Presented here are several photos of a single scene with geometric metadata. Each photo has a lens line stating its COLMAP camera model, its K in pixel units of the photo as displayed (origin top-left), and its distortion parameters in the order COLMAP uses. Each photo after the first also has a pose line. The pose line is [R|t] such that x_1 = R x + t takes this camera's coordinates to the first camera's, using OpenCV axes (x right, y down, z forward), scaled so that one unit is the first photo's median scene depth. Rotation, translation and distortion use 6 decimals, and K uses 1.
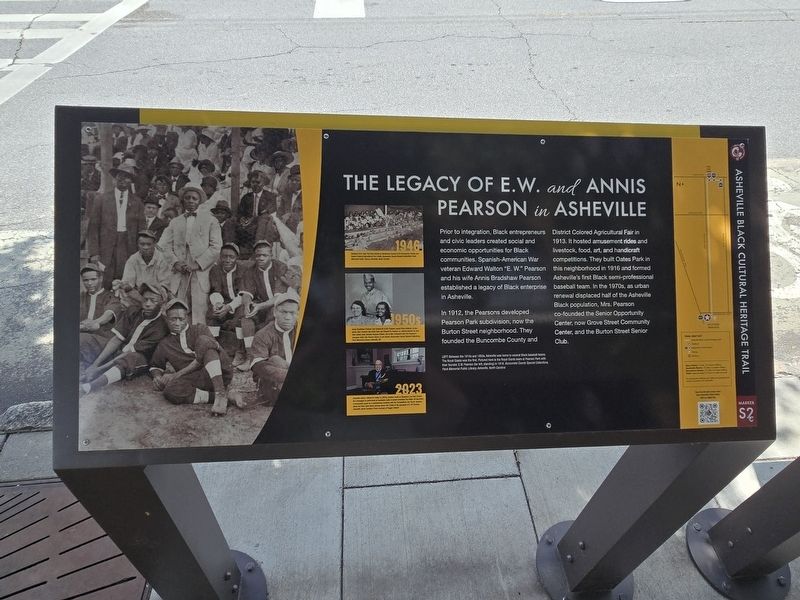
lens RADIAL K [[323.4, 0, 399.8], [0, 323.4, 301.8], [0, 0, 1]] dist [0.000739, -0.000197]
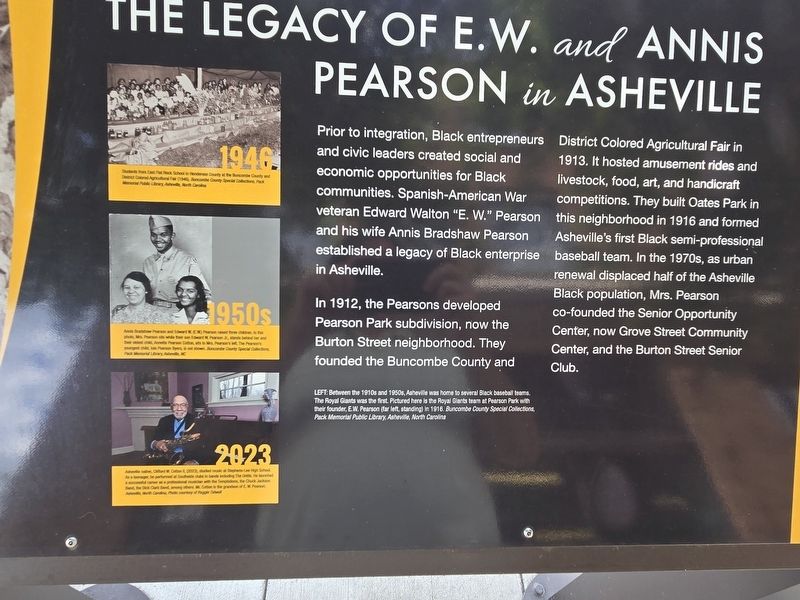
lens RADIAL K [[323.4, 0, 402.3], [0, 323.4, 300.5], [0, 0, 1]] dist [0.000739, -0.000197]
pose [[0.999216, 0.031636, -0.023795, 0.264786], [-0.030108, 0.997619, 0.062044, -0.002712], [0.025701, -0.061279, 0.997790, 0.513672]]
